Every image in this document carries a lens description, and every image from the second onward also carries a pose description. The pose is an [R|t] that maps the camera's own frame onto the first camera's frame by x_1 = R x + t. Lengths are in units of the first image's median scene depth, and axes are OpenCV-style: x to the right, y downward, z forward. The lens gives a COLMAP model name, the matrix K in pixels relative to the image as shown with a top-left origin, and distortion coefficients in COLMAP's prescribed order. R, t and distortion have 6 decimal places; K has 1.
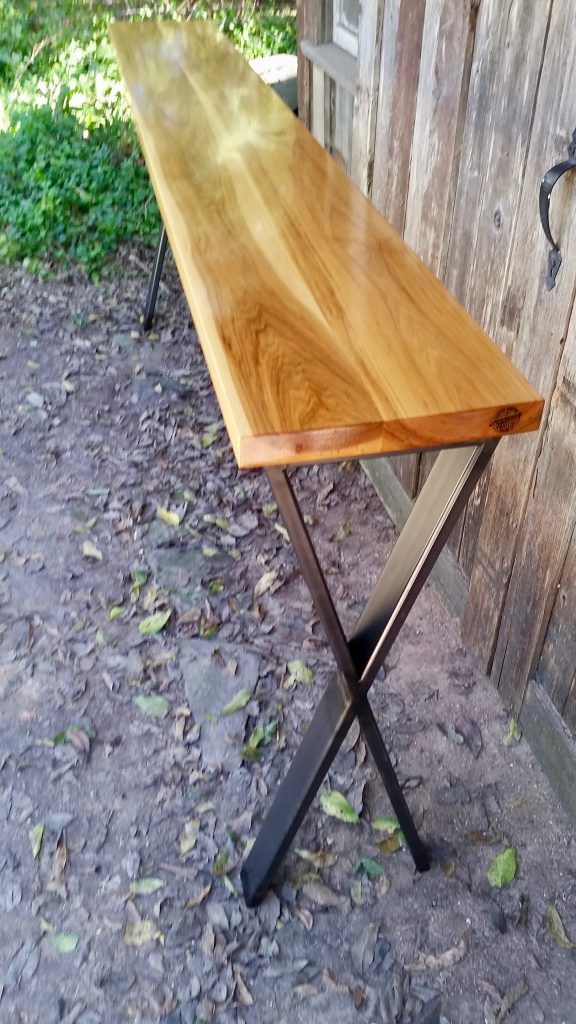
lens RADIAL K [[871.9, 0, 287.3], [0, 871.9, 515.4], [0, 0, 1]] dist [0.001969, -0.011535]
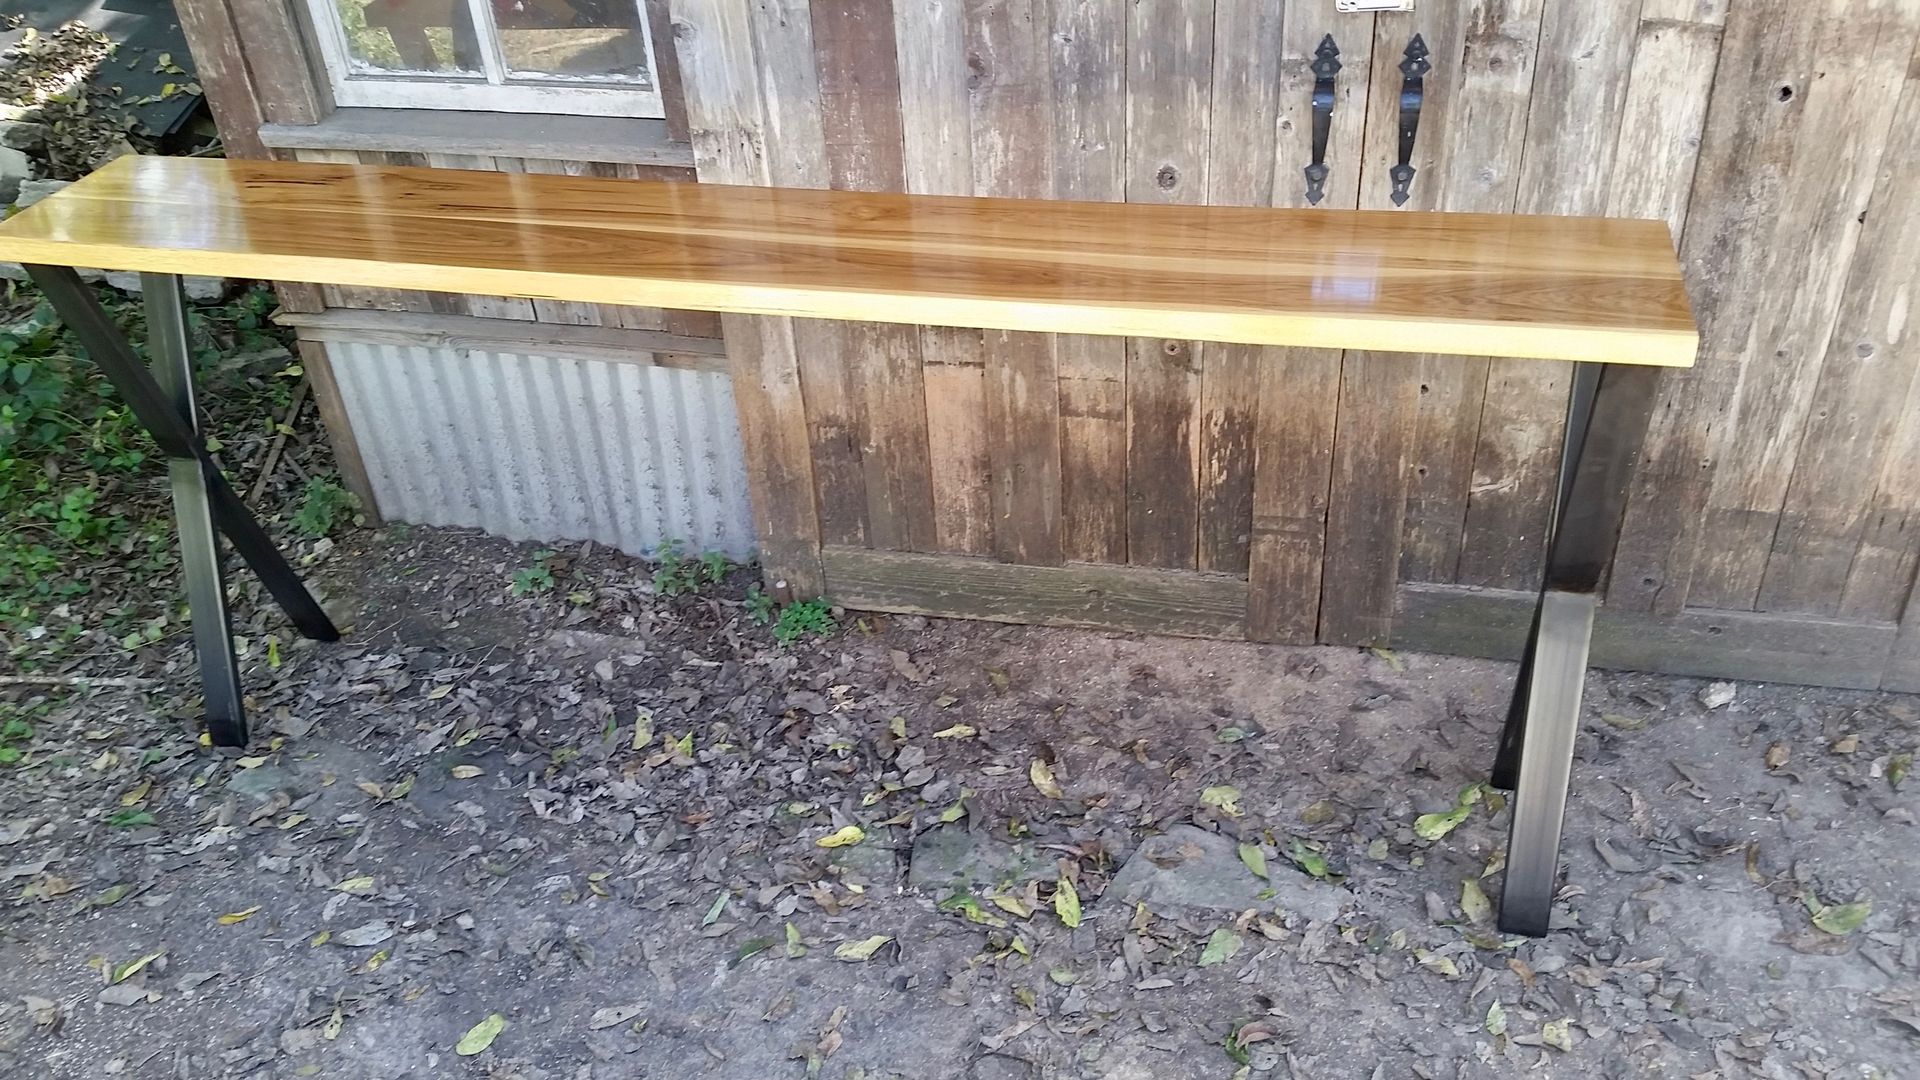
lens RADIAL K [[1634.9, 0, 958.1], [0, 1634.9, 536.2], [0, 0, 1]] dist [0.001969, -0.011535]
pose [[0.435210, -0.545677, 0.716121, -0.863165], [0.606584, 0.765492, 0.214657, -0.382662], [-0.665318, 0.340966, 0.664149, 0.129153]]
